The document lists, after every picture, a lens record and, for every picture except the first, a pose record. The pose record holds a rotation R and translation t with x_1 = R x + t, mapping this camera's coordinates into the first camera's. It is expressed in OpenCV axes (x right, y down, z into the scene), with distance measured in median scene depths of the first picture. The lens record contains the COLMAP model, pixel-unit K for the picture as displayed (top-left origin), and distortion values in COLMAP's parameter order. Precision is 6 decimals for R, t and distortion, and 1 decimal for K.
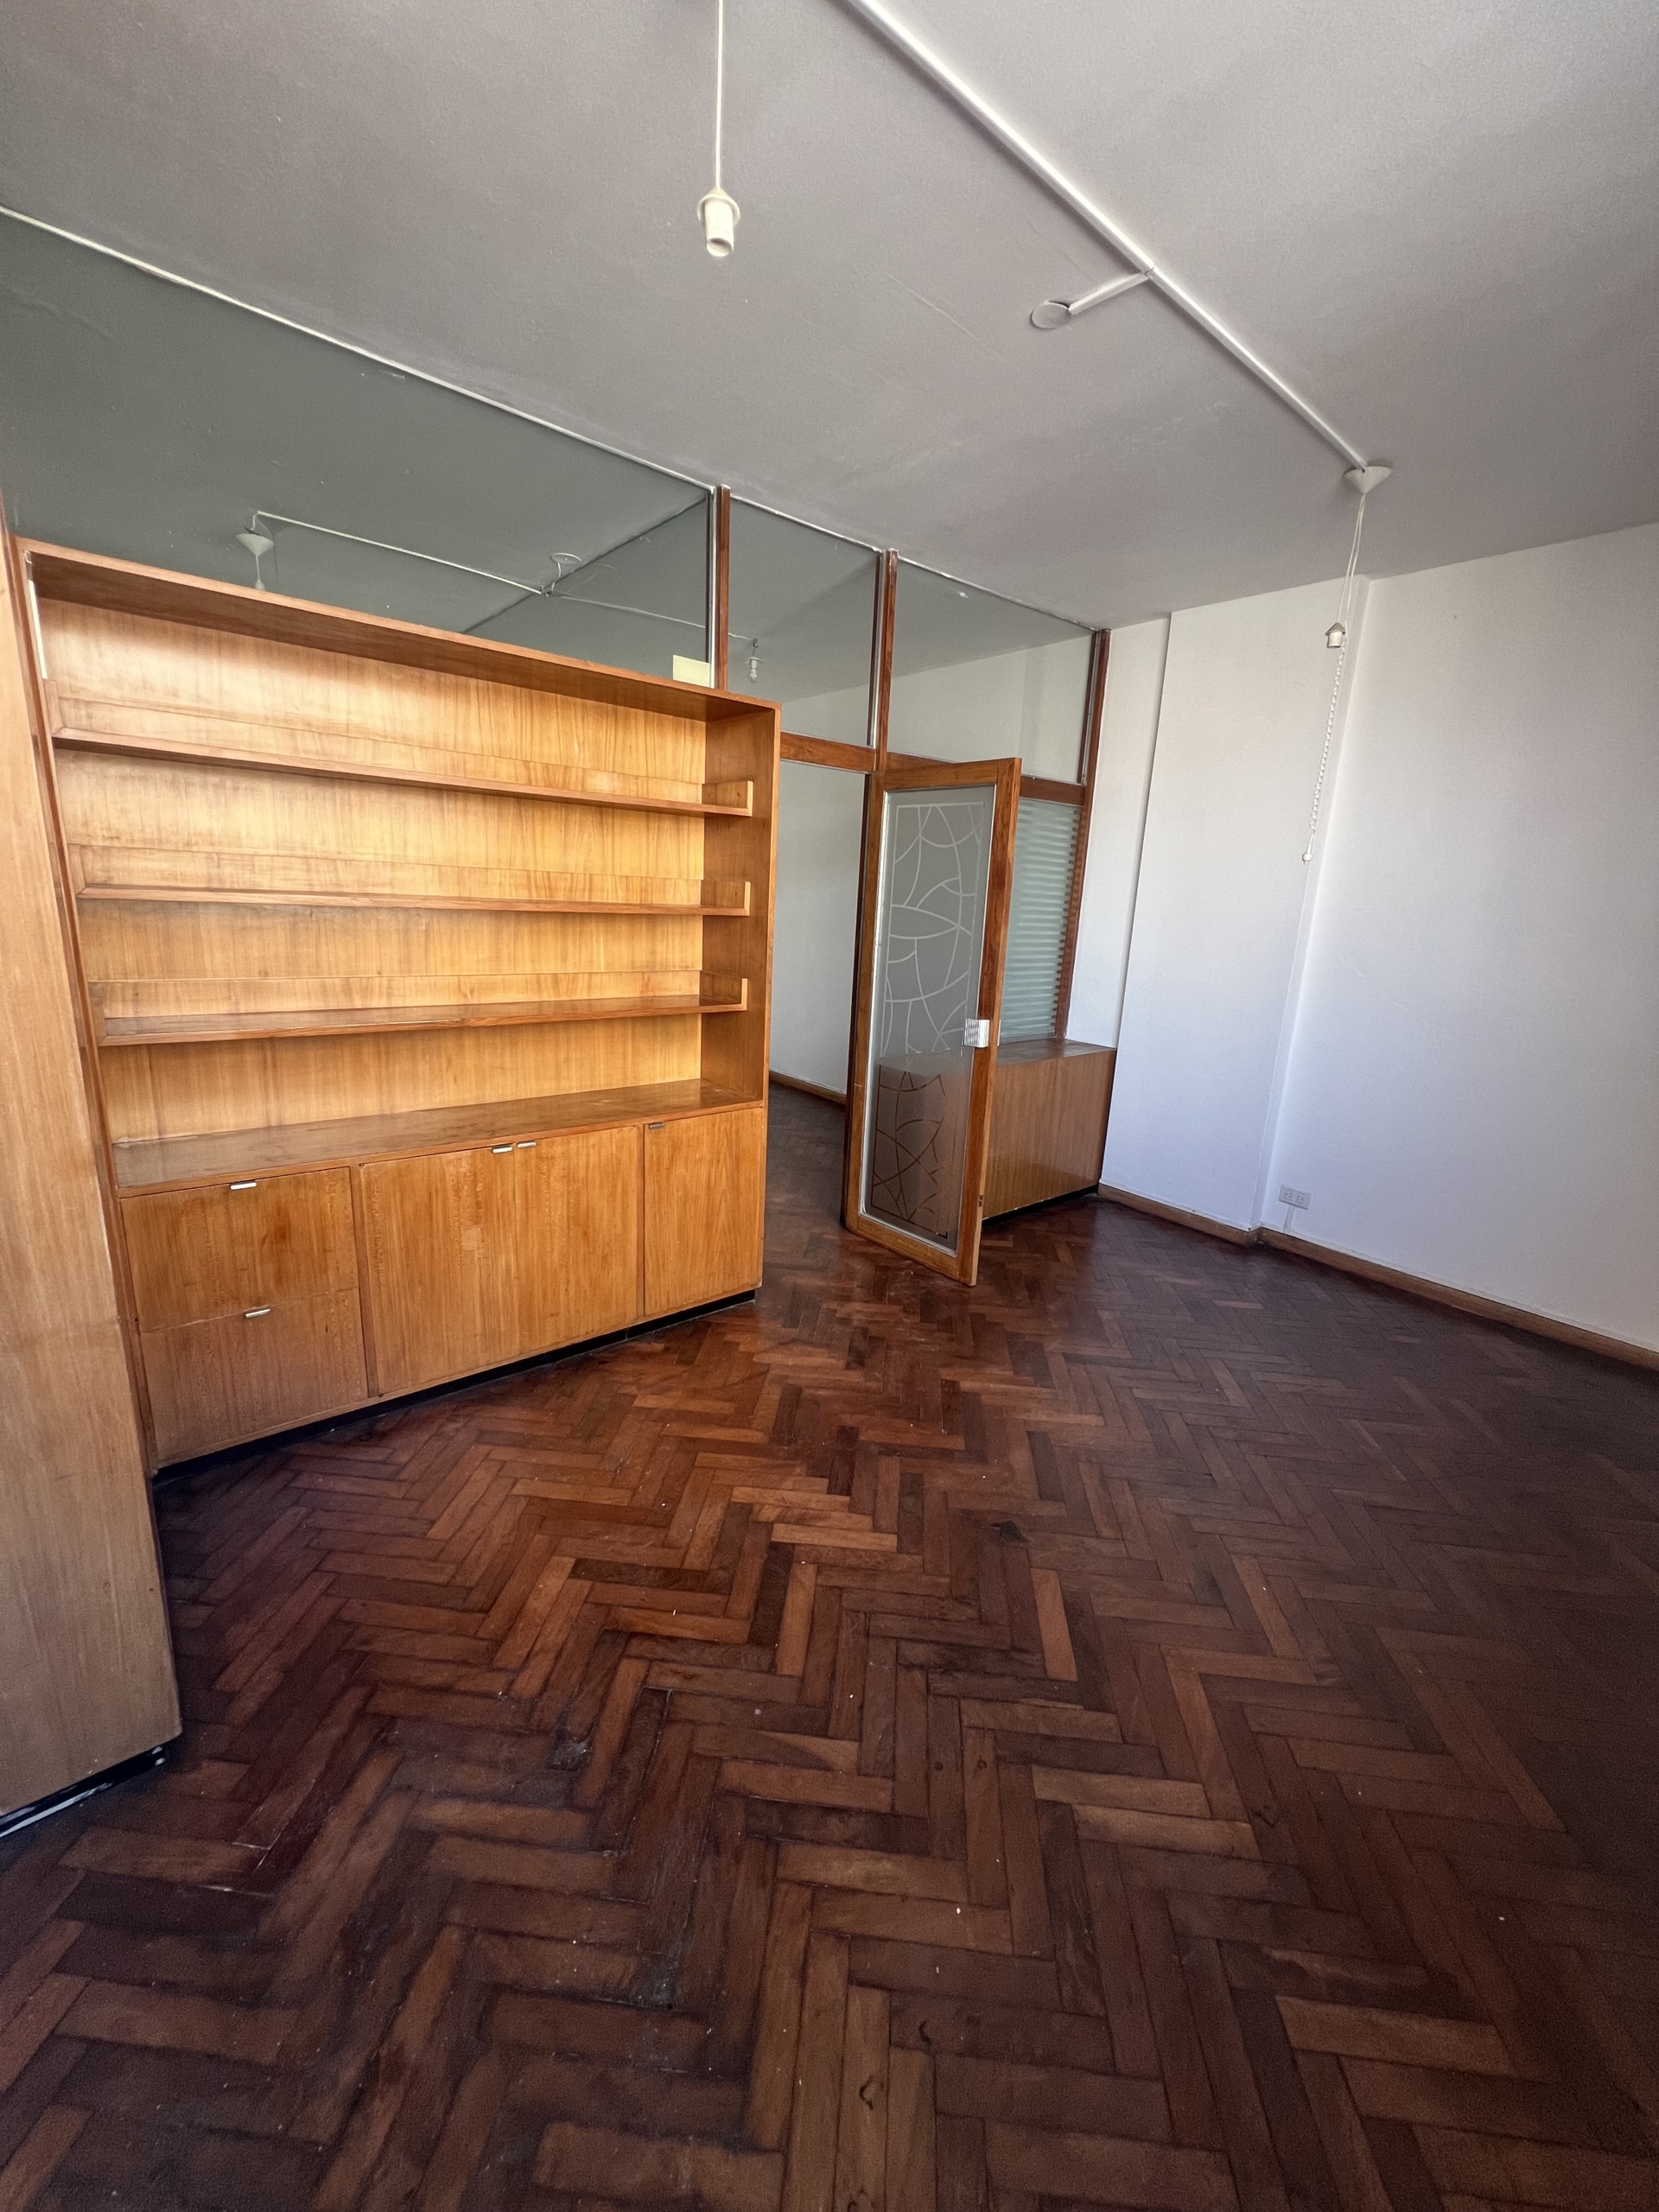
lens RADIAL K [[885.7, 0, 837.4], [0, 885.7, 1100.8], [0, 0, 1]] dist [0.001773, 0.000197]
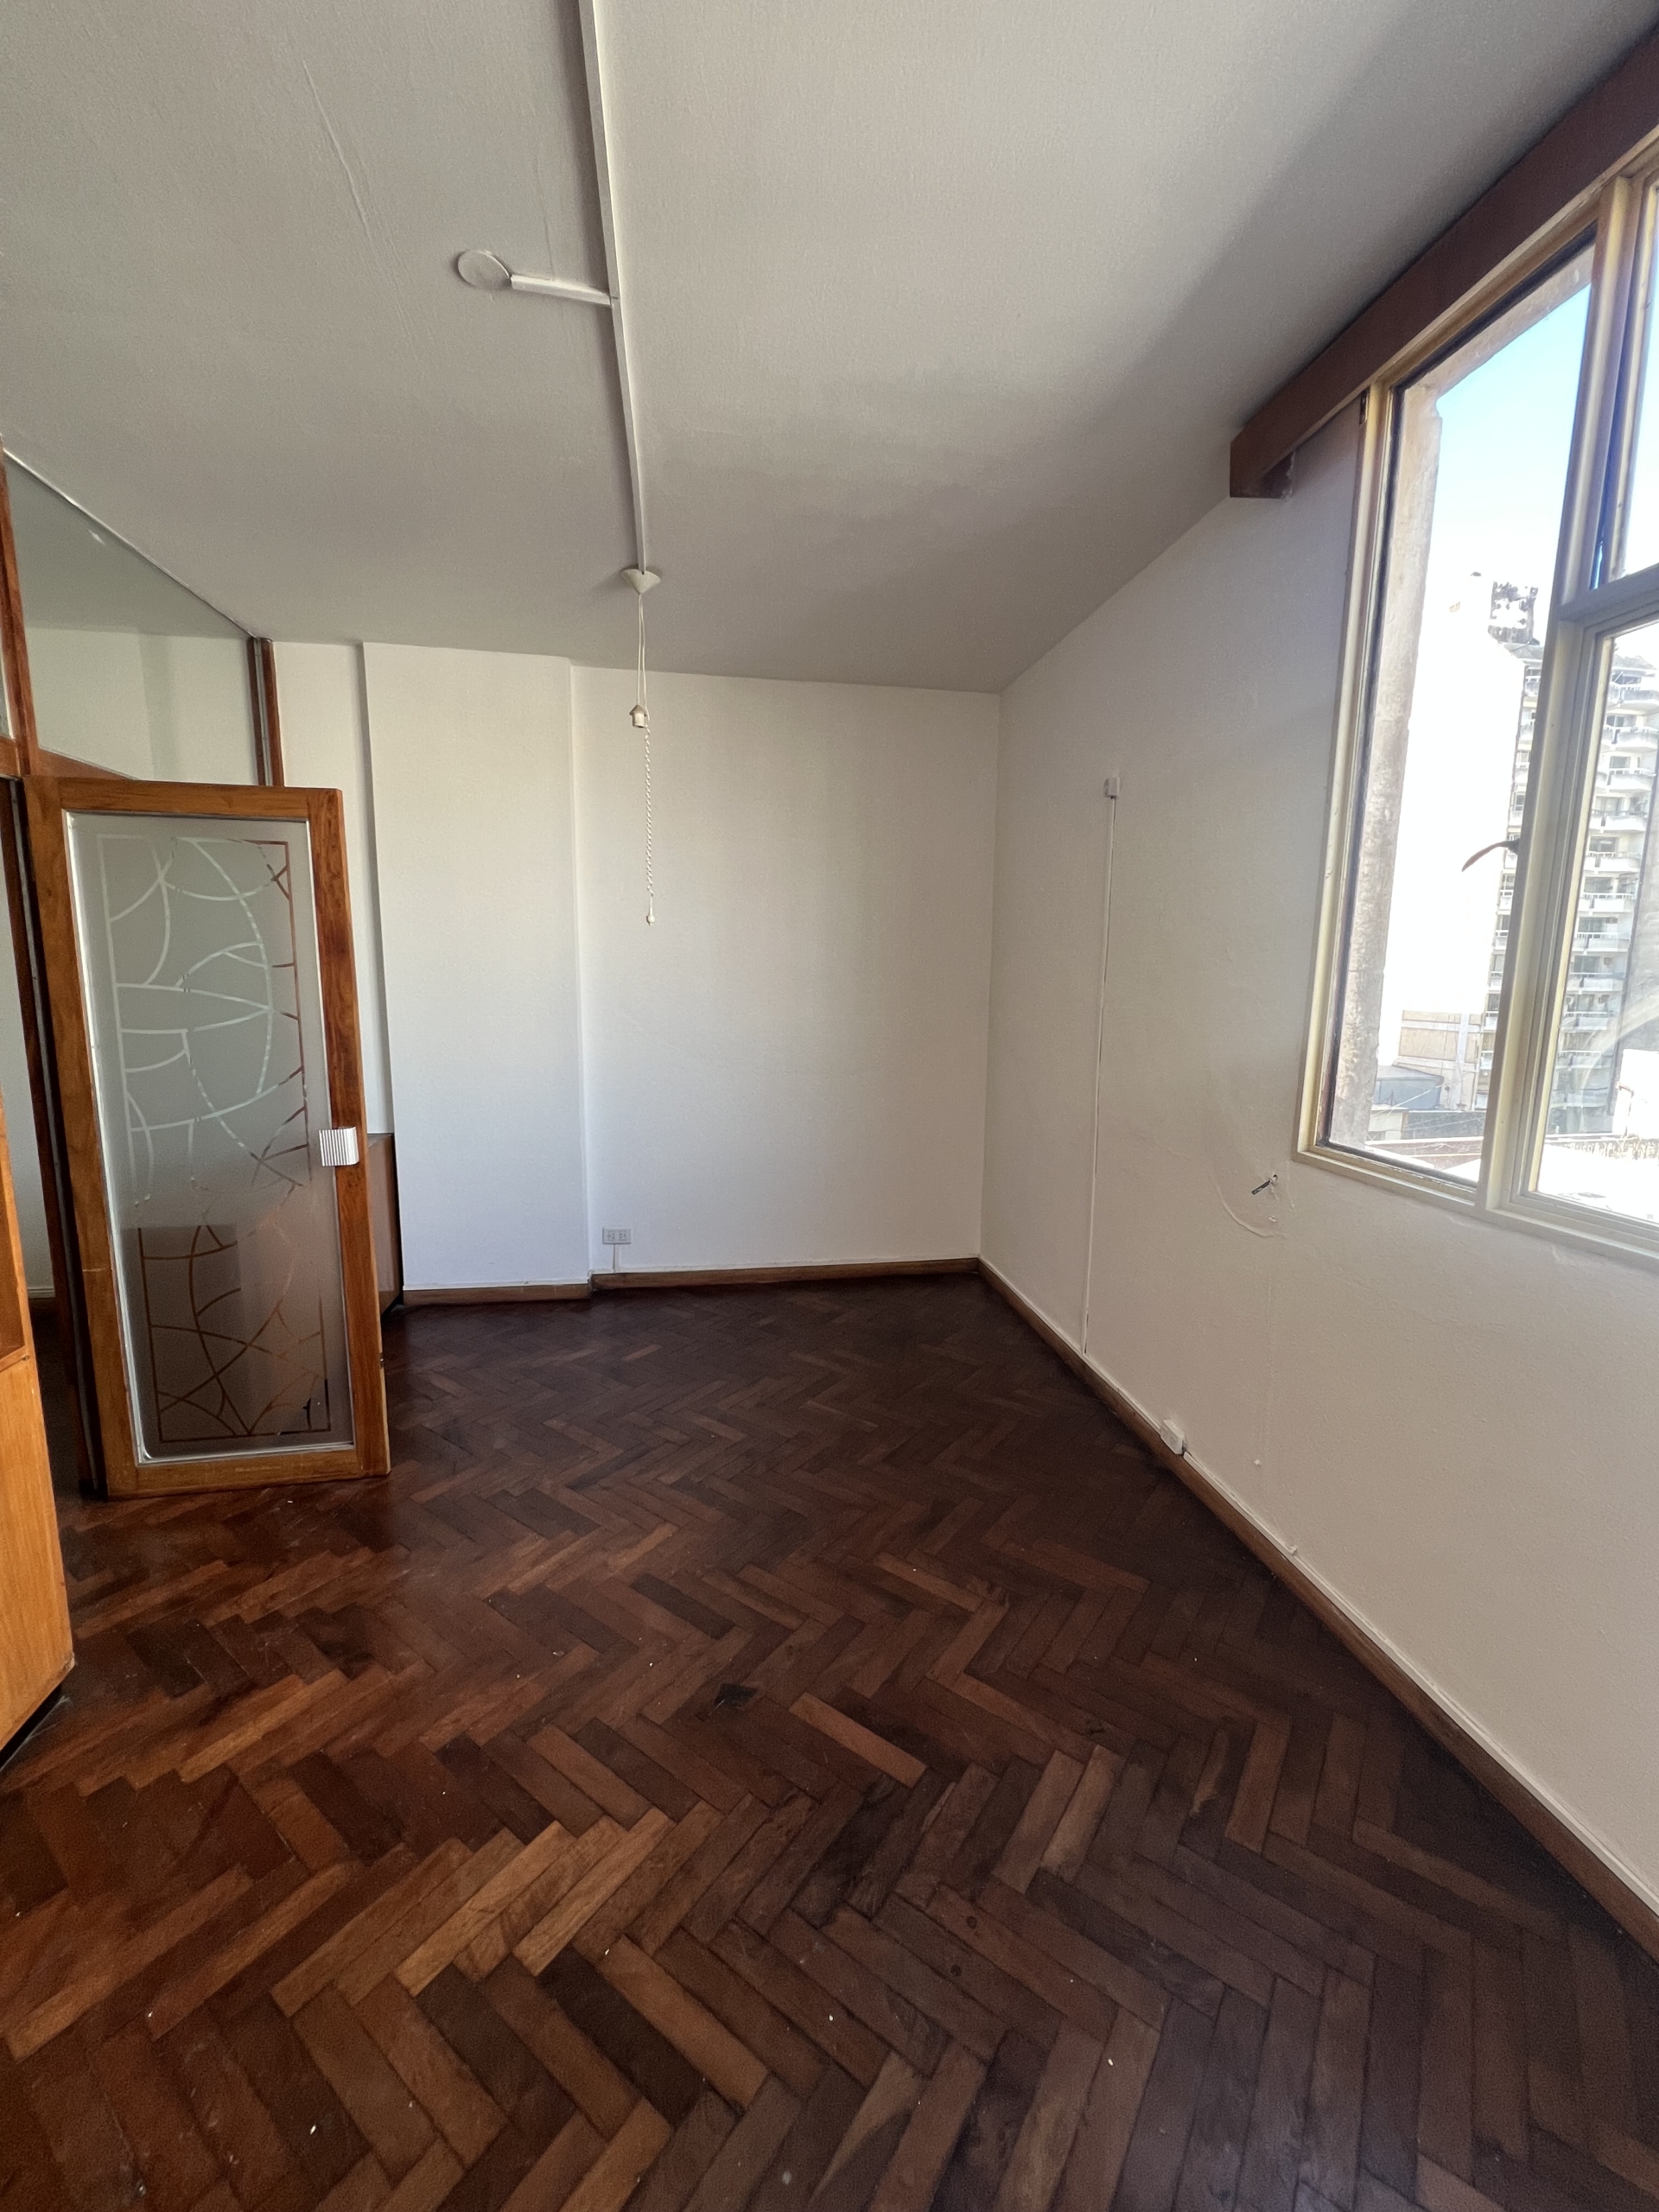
lens RADIAL K [[885.7, 0, 833.2], [0, 885.7, 1102.7], [0, 0, 1]] dist [0.001773, 0.000197]
pose [[0.514230, -0.170293, 0.840576, -0.328962], [0.214156, 0.974539, 0.066420, -0.096093], [-0.830484, 0.145859, 0.537606, 0.319247]]
